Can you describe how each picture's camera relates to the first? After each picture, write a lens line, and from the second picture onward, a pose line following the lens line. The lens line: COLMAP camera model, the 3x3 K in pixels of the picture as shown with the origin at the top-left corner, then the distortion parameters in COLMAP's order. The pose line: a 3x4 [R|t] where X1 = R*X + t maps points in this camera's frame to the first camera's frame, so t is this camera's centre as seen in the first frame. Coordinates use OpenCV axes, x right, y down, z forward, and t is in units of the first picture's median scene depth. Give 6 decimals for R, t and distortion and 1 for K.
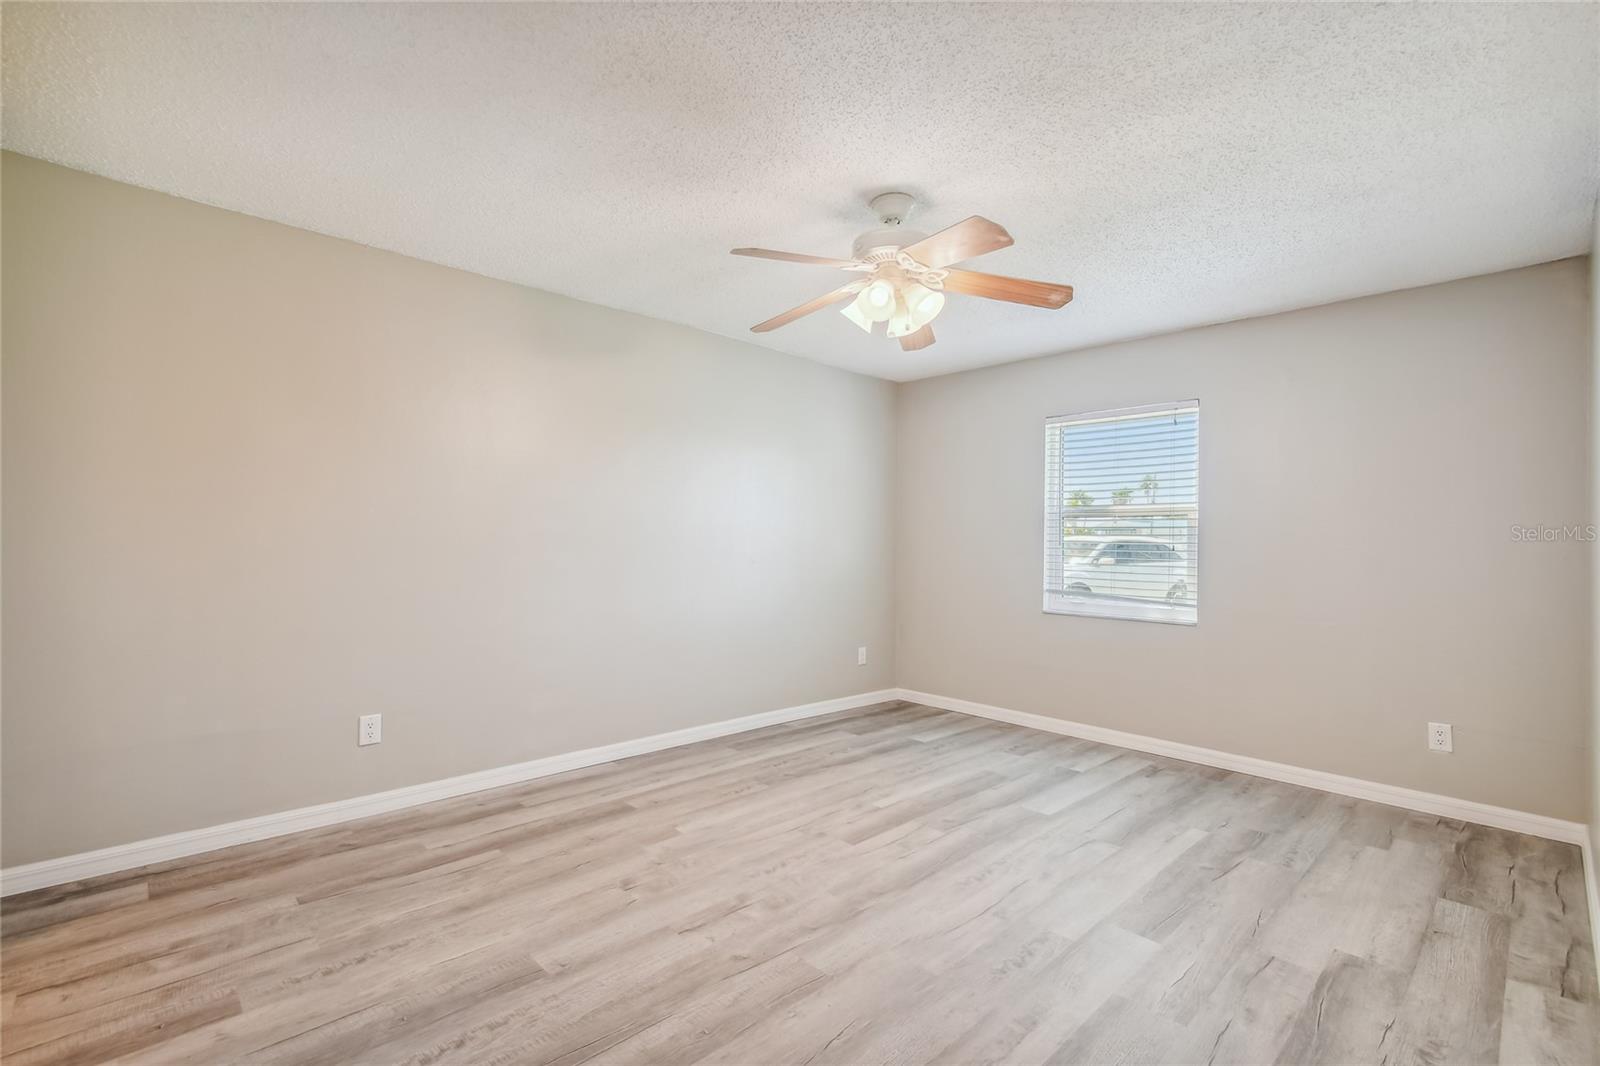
lens RADIAL K [[731.7, 0, 797.0], [0, 731.7, 566.1], [0, 0, 1]] dist [0.001746, -0.000190]
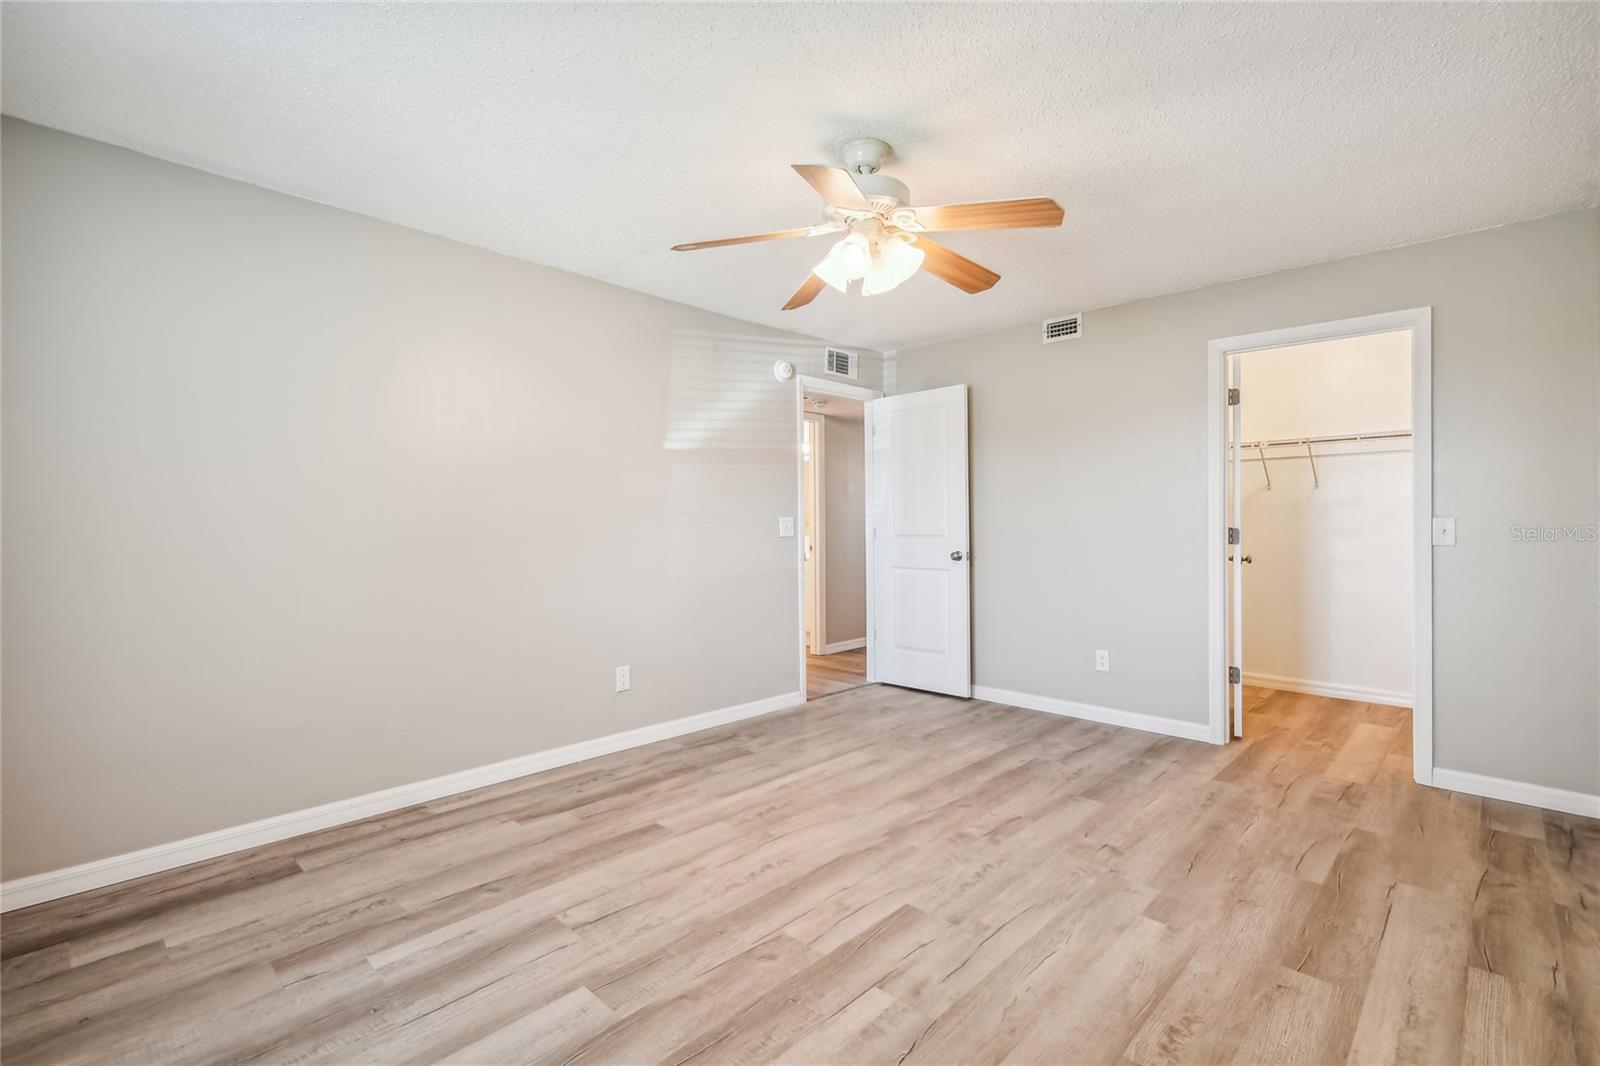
lens RADIAL K [[724.0, 0, 804.0], [0, 724.0, 535.5], [0, 0, 1]] dist [0.000583, -0.000103]
pose [[-0.998963, -0.011593, -0.044025, 0.249648], [-0.013670, 0.998794, 0.047166, -0.050909], [0.043425, 0.047718, -0.997916, 1.934088]]
